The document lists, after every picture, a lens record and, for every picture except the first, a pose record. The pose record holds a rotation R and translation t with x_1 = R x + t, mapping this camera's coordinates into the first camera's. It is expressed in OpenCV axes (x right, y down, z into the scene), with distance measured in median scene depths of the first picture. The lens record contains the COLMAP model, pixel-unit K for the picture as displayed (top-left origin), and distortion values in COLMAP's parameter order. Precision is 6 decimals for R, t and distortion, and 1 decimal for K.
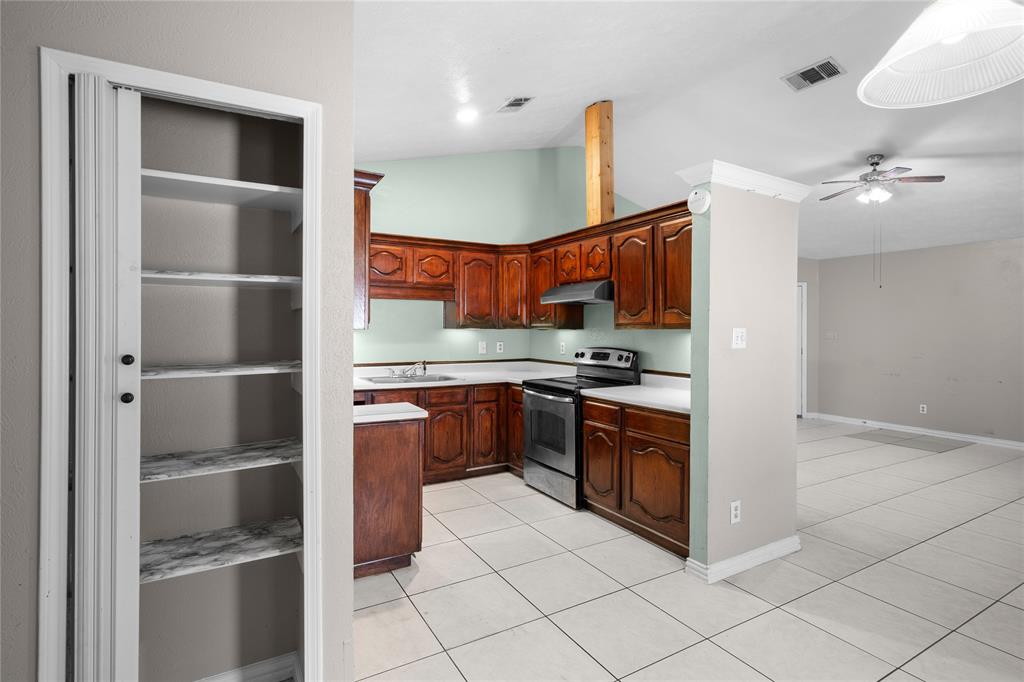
lens RADIAL K [[497.7, 0, 524.8], [0, 497.7, 328.2], [0, 0, 1]] dist [-0.000913, -0.000165]
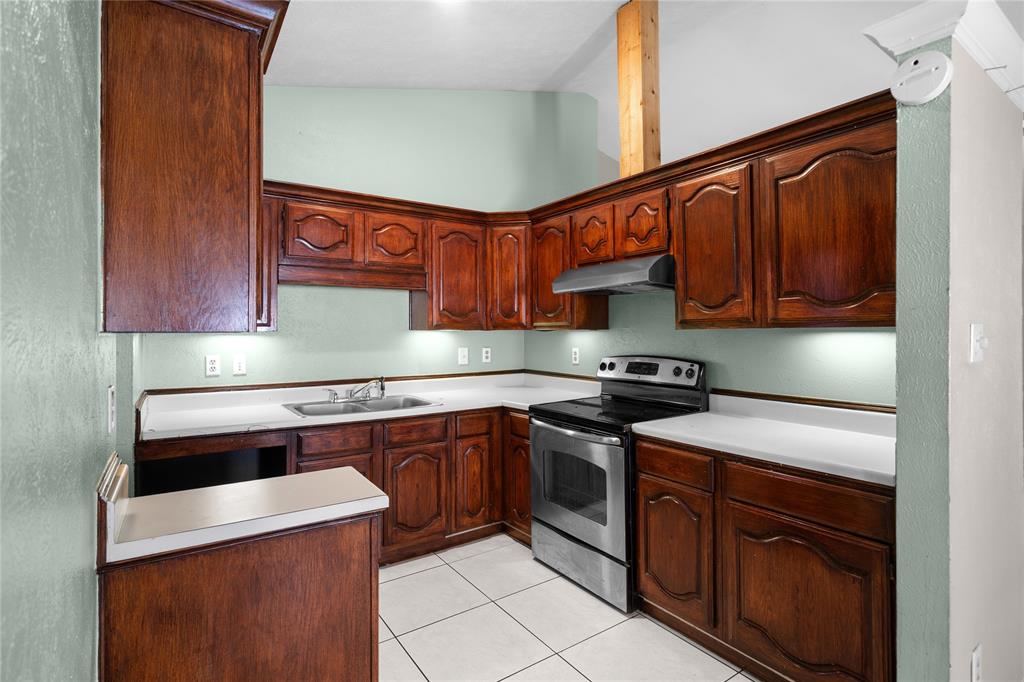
lens RADIAL K [[497.7, 0, 524.8], [0, 497.7, 328.2], [0, 0, 1]] dist [-0.000913, -0.000165]
pose [[0.996899, -0.007331, 0.078354, -0.061519], [0.007531, 0.999969, -0.002264, 0.000903], [-0.078335, 0.002847, 0.996923, 0.314710]]
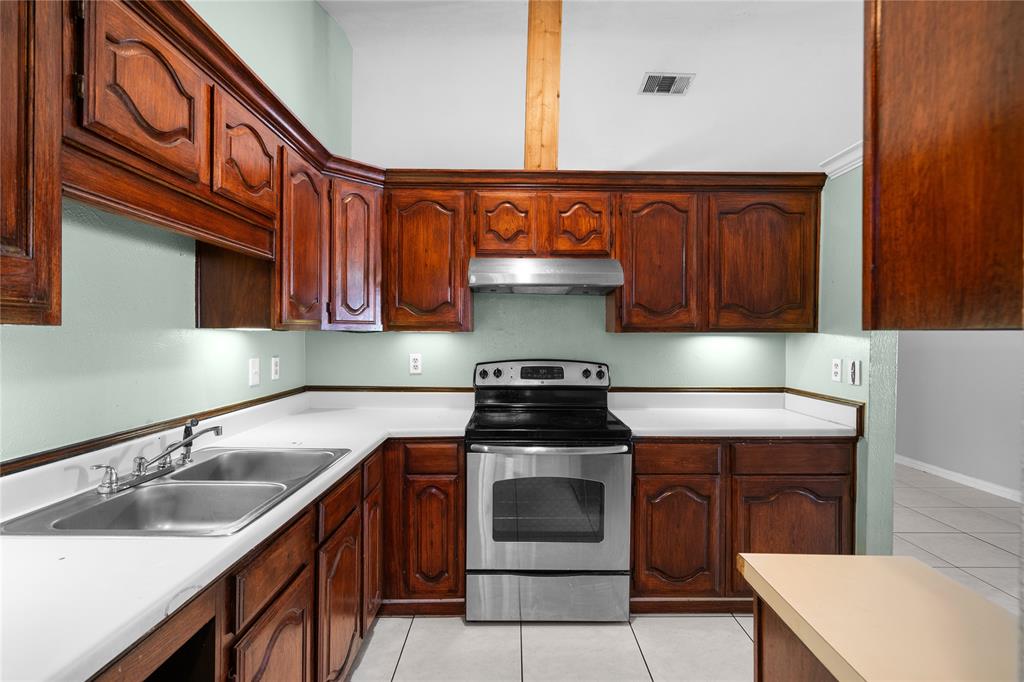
lens RADIAL K [[489.8, 0, 512.0], [0, 489.8, 341.0], [0, 0, 1]] dist [-0.001123, -0.000251]
pose [[0.511061, -0.011853, 0.859463, -0.411413], [-0.005810, 0.999834, 0.017244, 0.002857], [-0.859525, -0.013807, 0.510907, 0.680762]]
